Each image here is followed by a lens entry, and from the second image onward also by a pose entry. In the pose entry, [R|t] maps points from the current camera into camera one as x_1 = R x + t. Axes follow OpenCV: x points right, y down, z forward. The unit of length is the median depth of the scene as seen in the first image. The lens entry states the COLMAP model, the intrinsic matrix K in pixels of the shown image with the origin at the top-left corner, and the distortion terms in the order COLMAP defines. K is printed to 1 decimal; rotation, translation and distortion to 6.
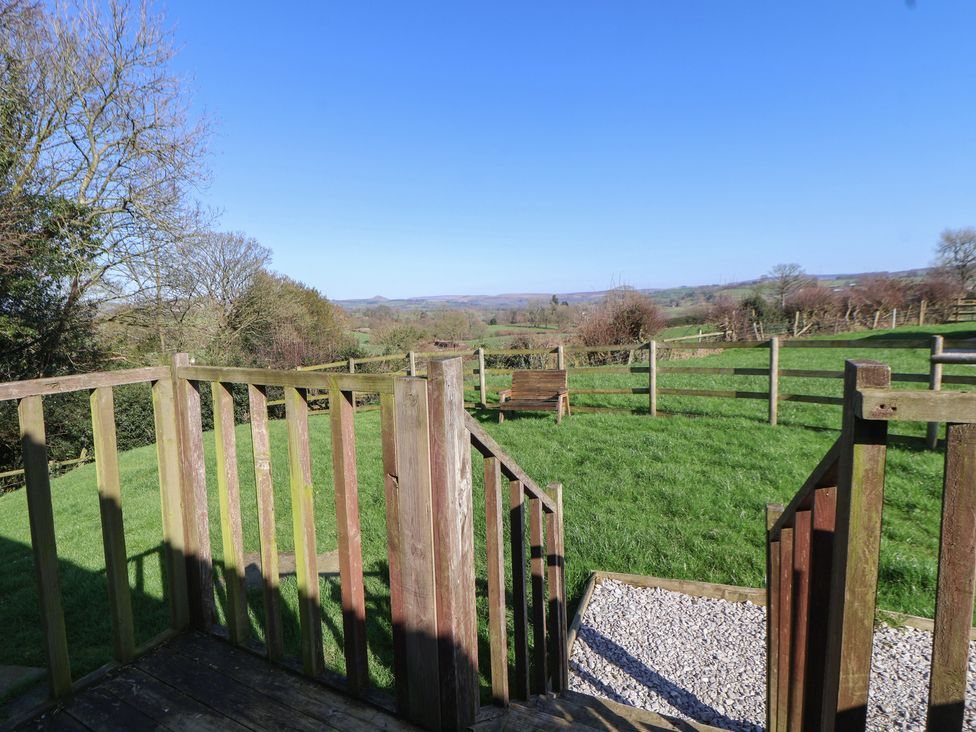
lens RADIAL K [[505.8, 0, 489.2], [0, 505.8, 348.5], [0, 0, 1]] dist [-0.013349, -0.001668]
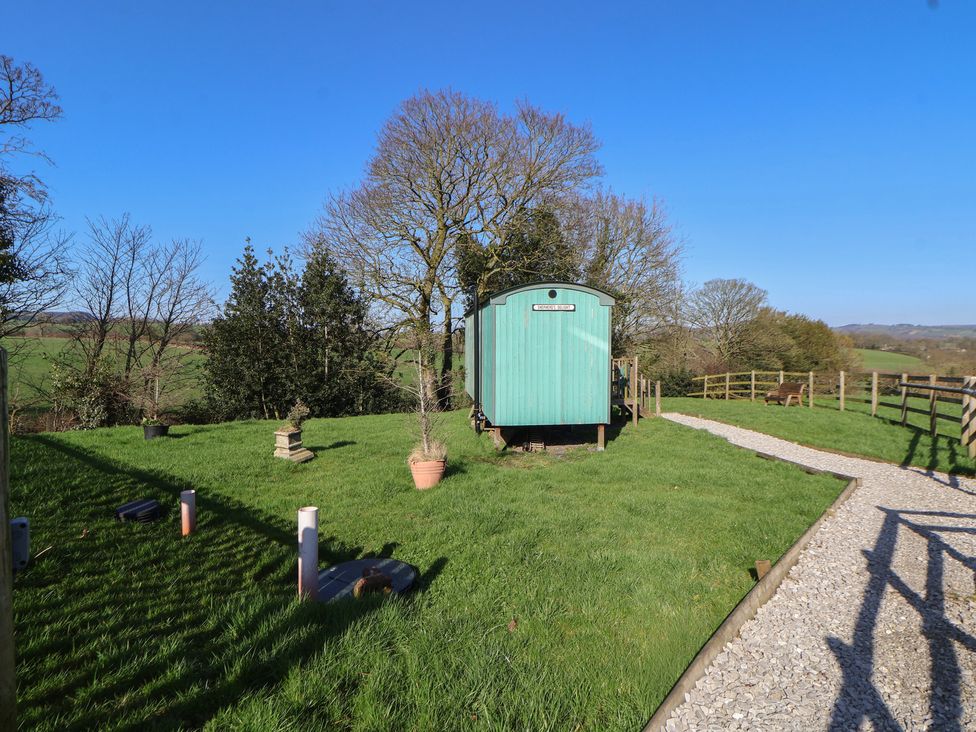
lens RADIAL K [[509.4, 0, 484.1], [0, 509.4, 361.8], [0, 0, 1]] dist [-0.014901, -0.001948]
pose [[0.540148, 0.063952, -0.839137, 0.637125], [-0.083496, 0.996261, 0.022180, 0.010287], [0.837418, 0.058084, 0.543468, -0.598299]]
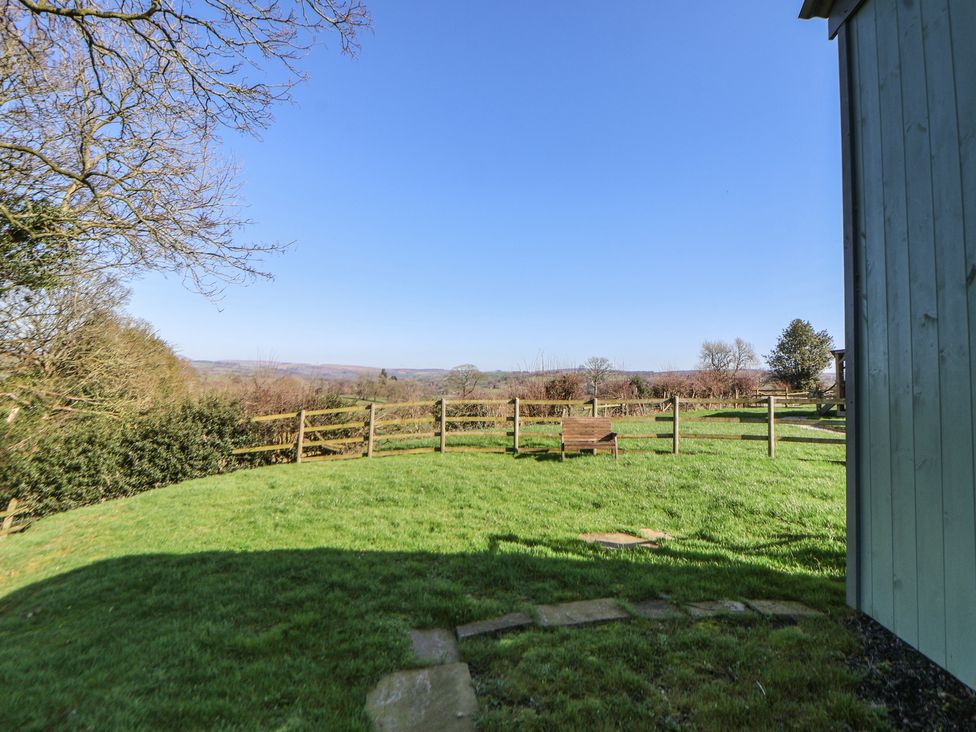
lens RADIAL K [[488.9, 0, 489.5], [0, 488.9, 341.0], [0, 0, 1]] dist [-0.002511, -0.000363]
pose [[0.939825, 0.097200, 0.327539, -0.328040], [-0.041670, 0.984131, -0.172484, 0.047283], [-0.339107, 0.148456, 0.928960, -0.025376]]
